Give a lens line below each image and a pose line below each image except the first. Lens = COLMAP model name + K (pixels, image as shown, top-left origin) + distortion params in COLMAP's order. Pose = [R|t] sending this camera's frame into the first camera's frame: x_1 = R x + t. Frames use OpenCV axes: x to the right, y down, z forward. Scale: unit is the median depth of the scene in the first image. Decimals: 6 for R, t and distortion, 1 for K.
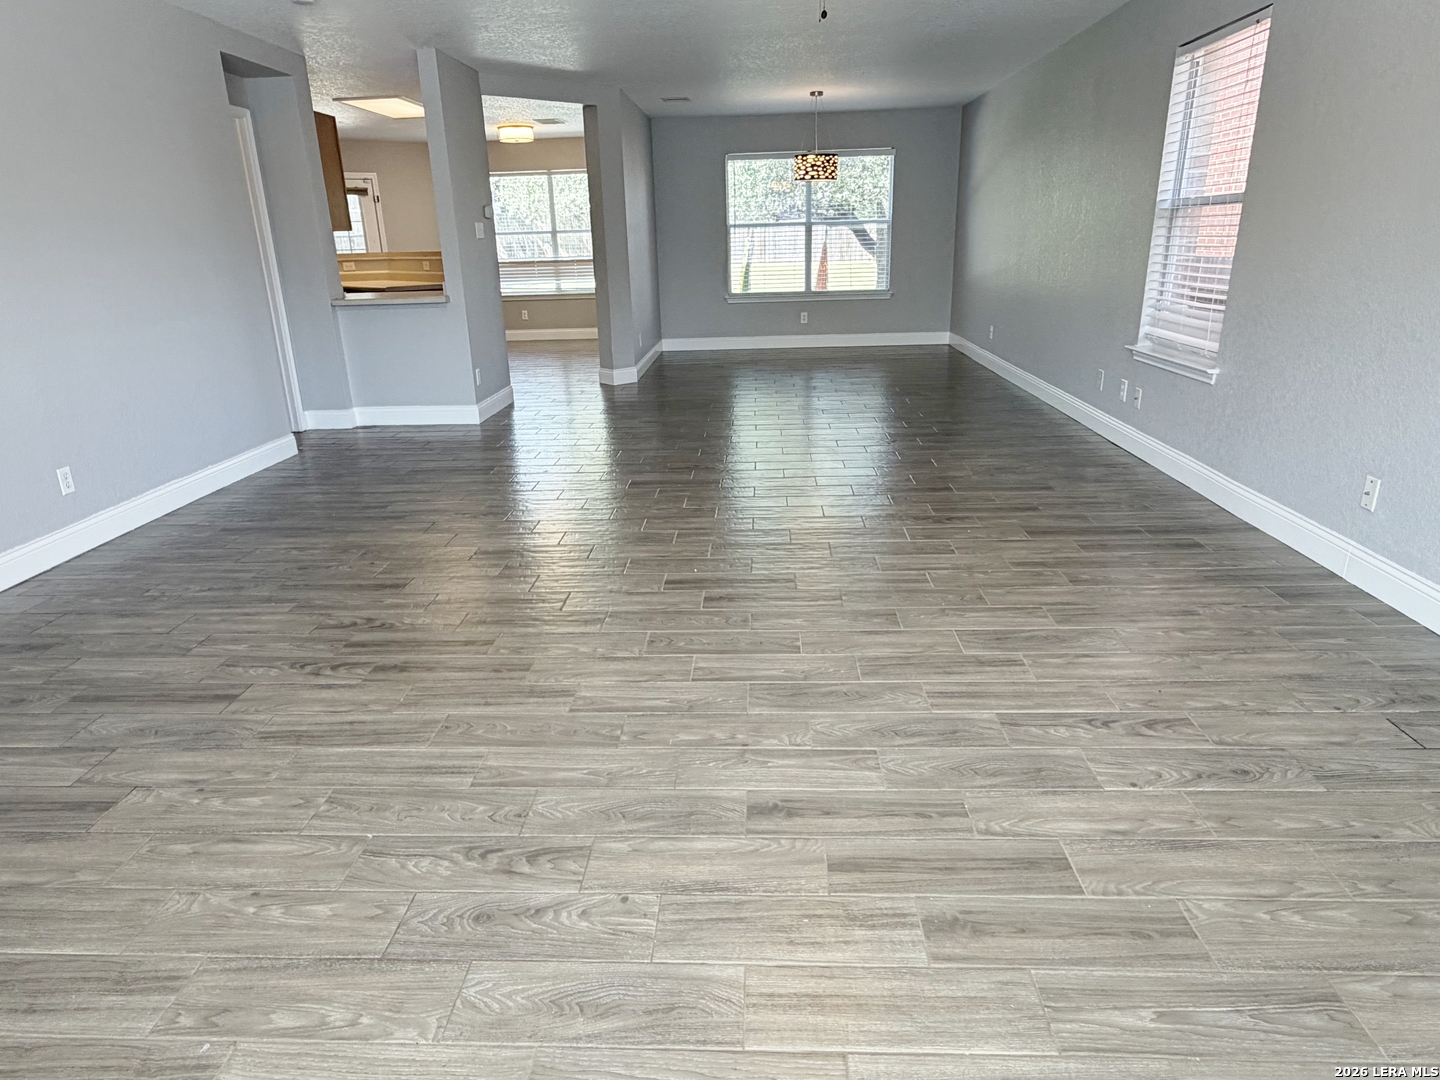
lens RADIAL K [[878.2, 0, 719.6], [0, 878.2, 544.2], [0, 0, 1]] dist [-0.002258, 0.001430]
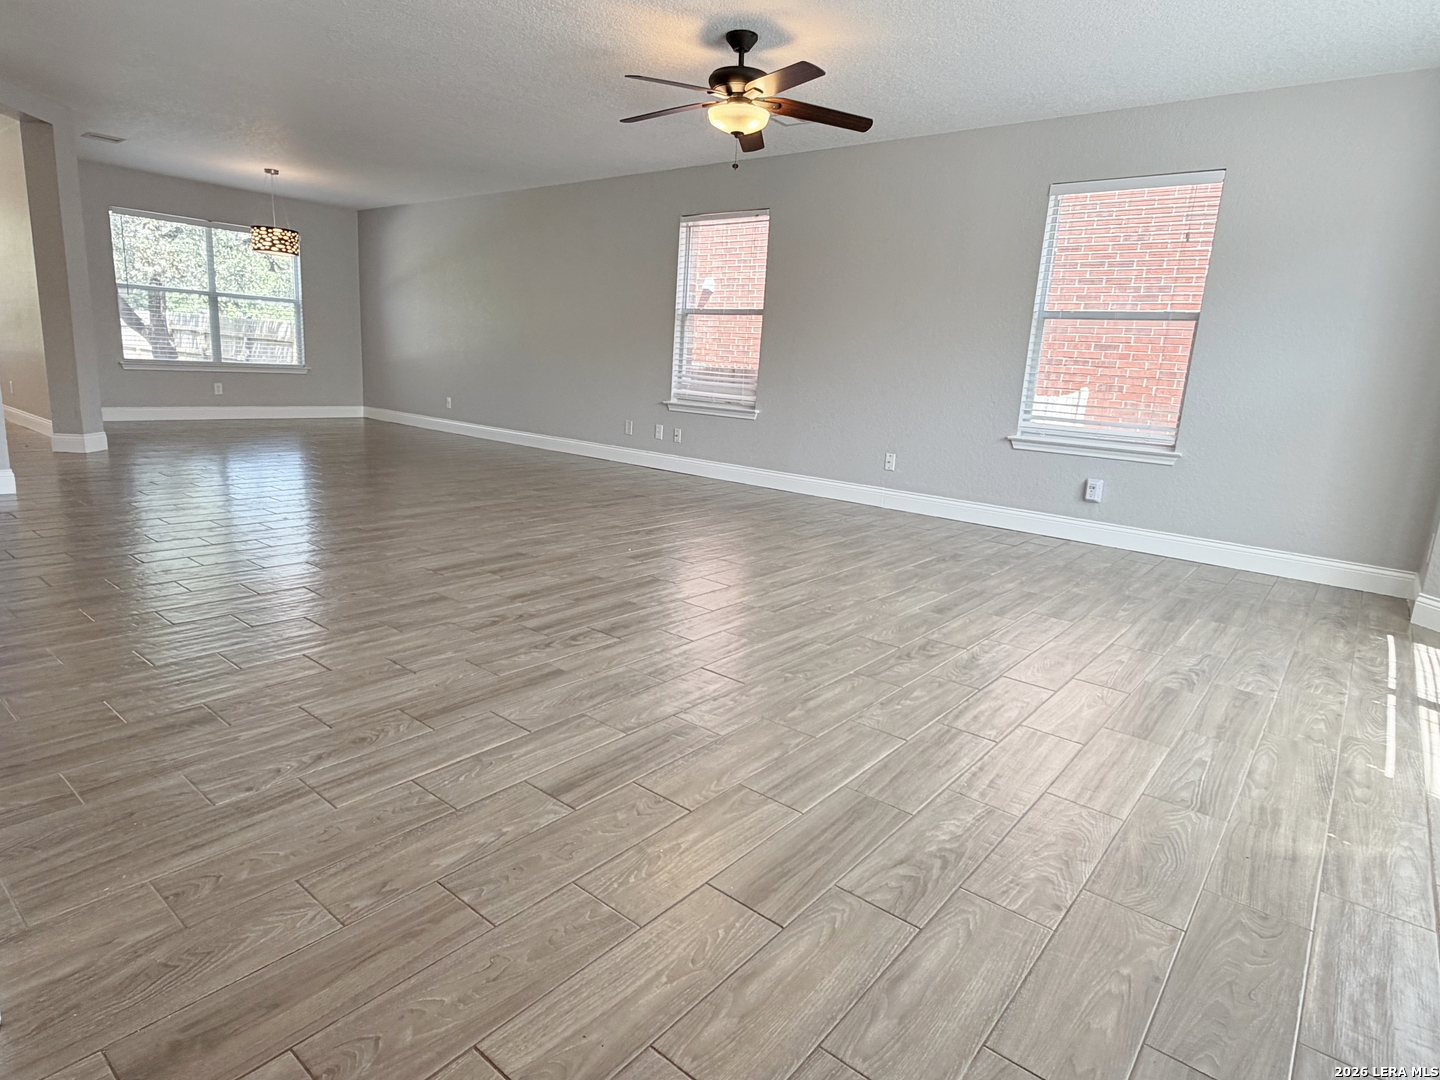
lens RADIAL K [[806.5, 0, 712.6], [0, 806.5, 542.2], [0, 0, 1]] dist [0.000033, 0.000194]
pose [[0.599302, -0.113664, 0.792412, -1.005712], [0.192555, 0.981274, -0.004875, 0.054845], [-0.777019, 0.155505, 0.609966, 0.218441]]
